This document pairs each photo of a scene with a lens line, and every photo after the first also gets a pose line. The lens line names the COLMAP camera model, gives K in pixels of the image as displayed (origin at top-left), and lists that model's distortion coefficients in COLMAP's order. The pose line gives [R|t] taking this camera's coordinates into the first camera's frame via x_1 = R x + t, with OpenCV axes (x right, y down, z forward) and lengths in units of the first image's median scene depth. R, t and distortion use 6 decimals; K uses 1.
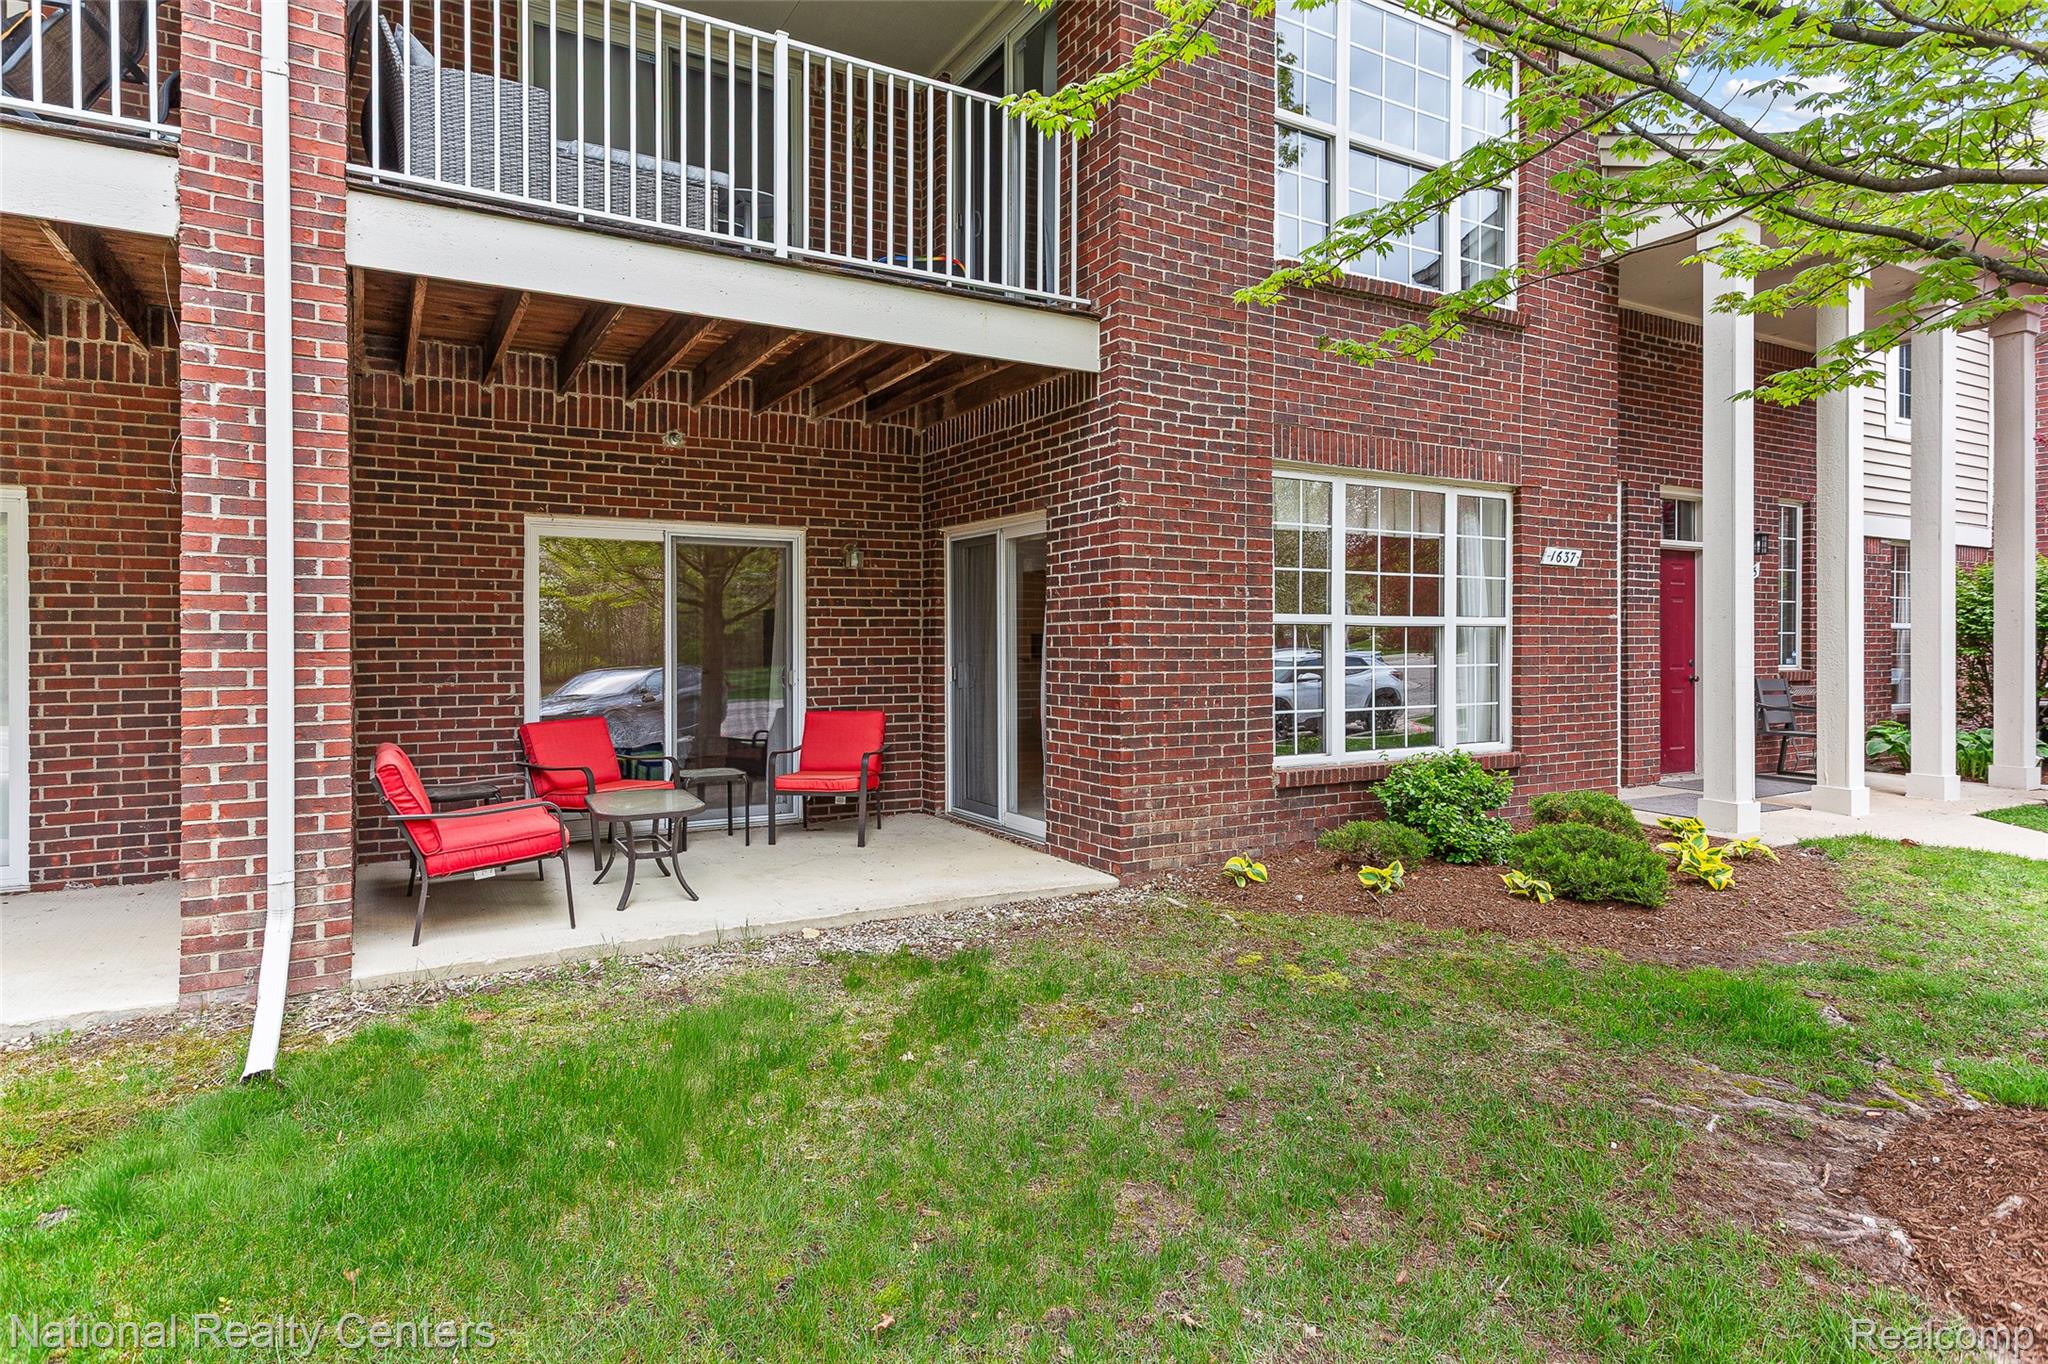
lens RADIAL K [[1145.5, 0, 1021.2], [0, 1145.5, 610.7], [0, 0, 1]] dist [0.018447, -0.000105]
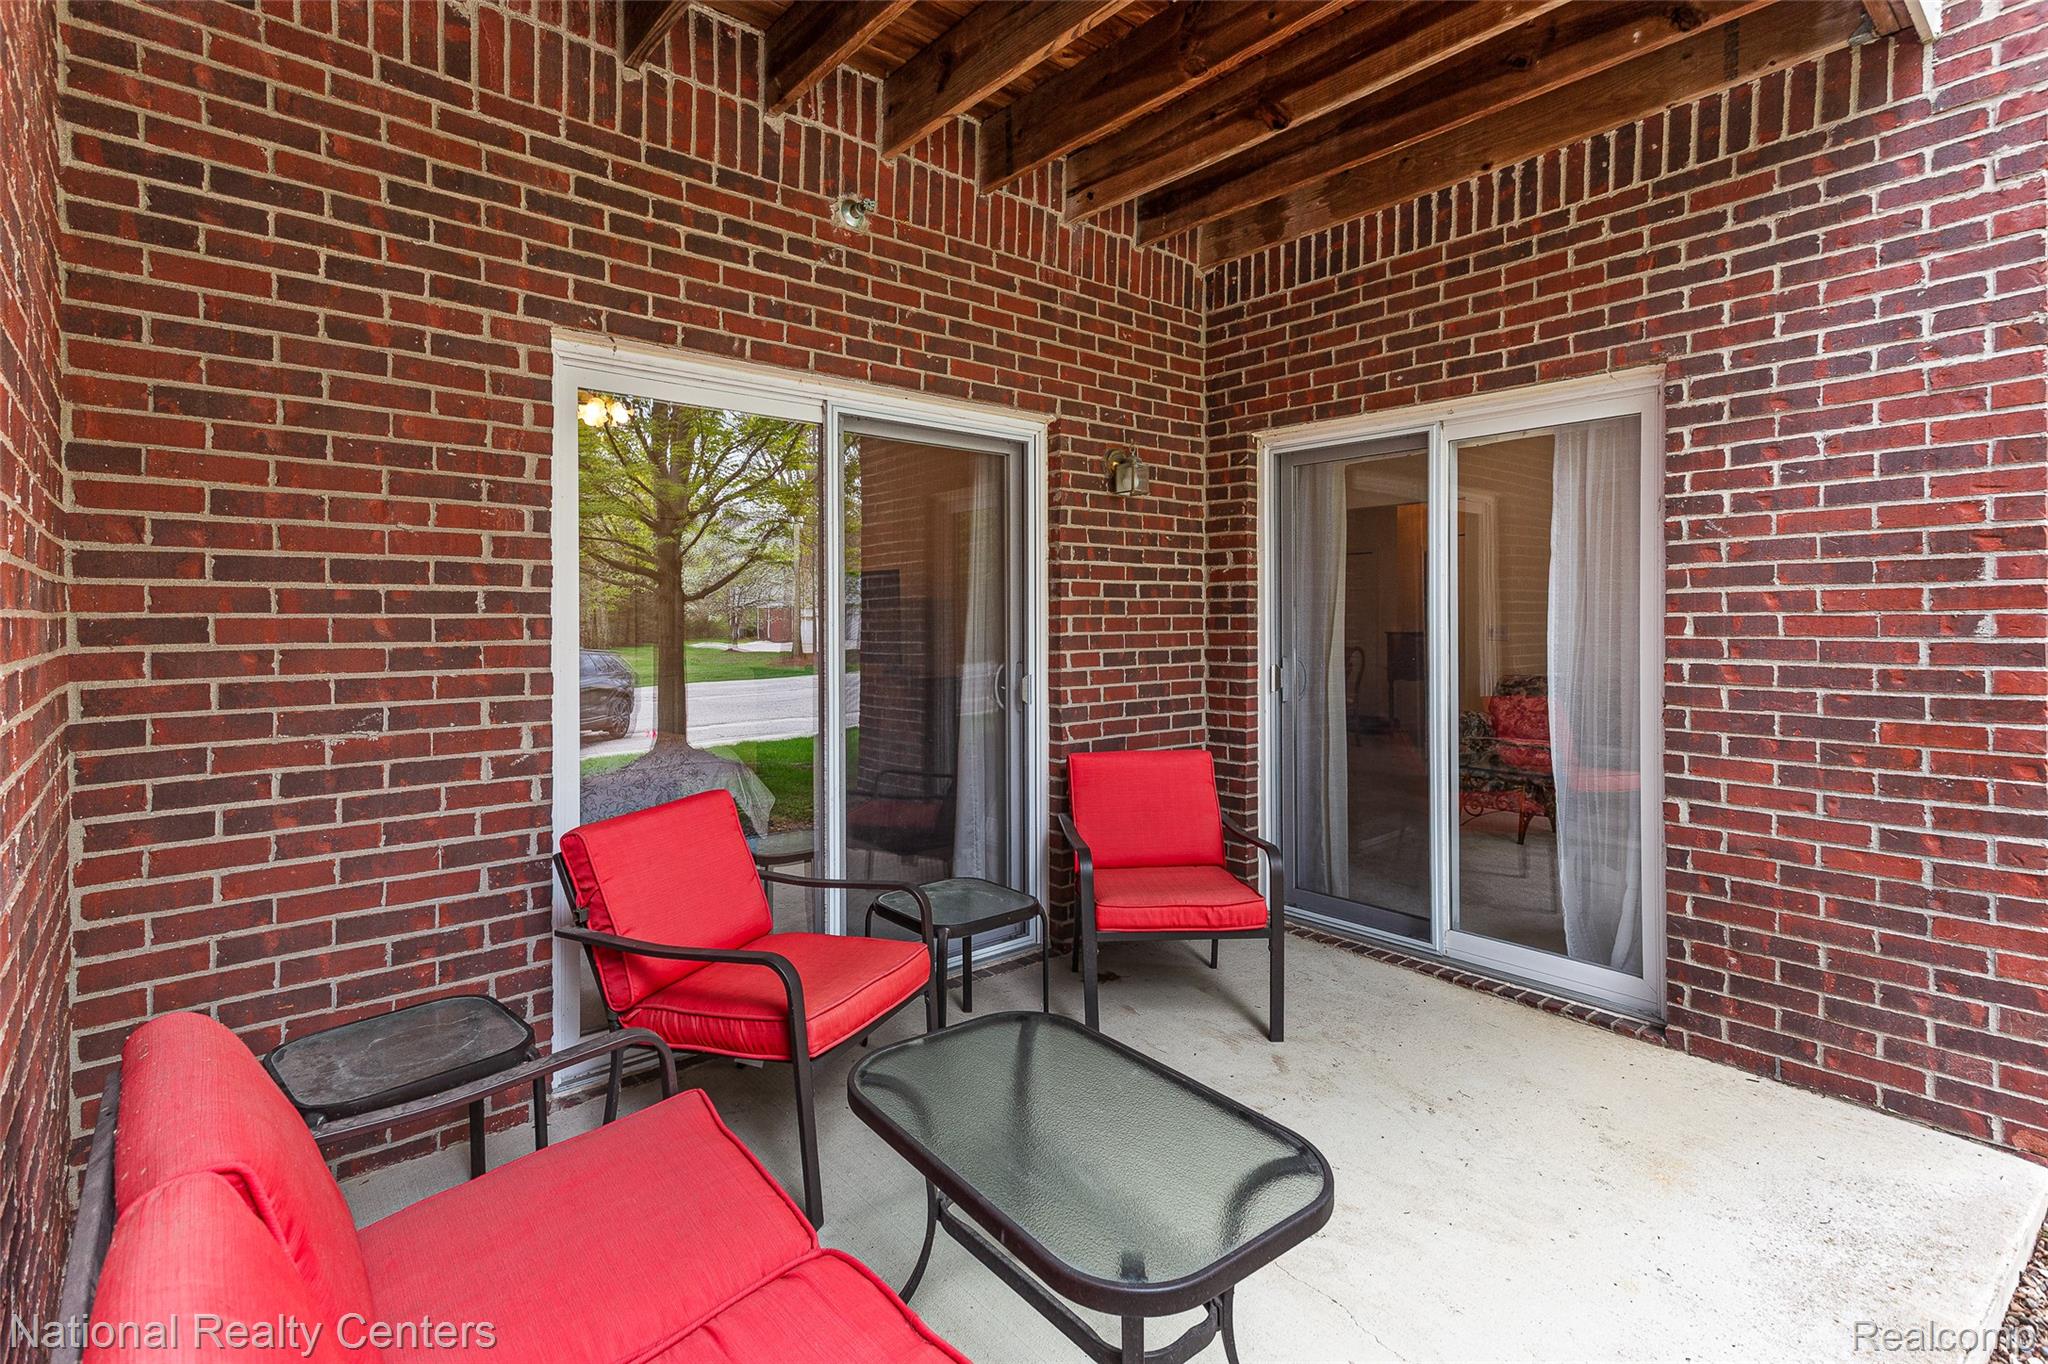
lens RADIAL K [[993.1, 0, 1020.4], [0, 993.1, 599.6], [0, 0, 1]] dist [0.028841, 0.002113]
pose [[0.982221, 0.003888, 0.187687, -0.331297], [-0.005363, 0.999959, 0.007354, 0.013356], [-0.187650, -0.008229, 0.982201, 0.601745]]
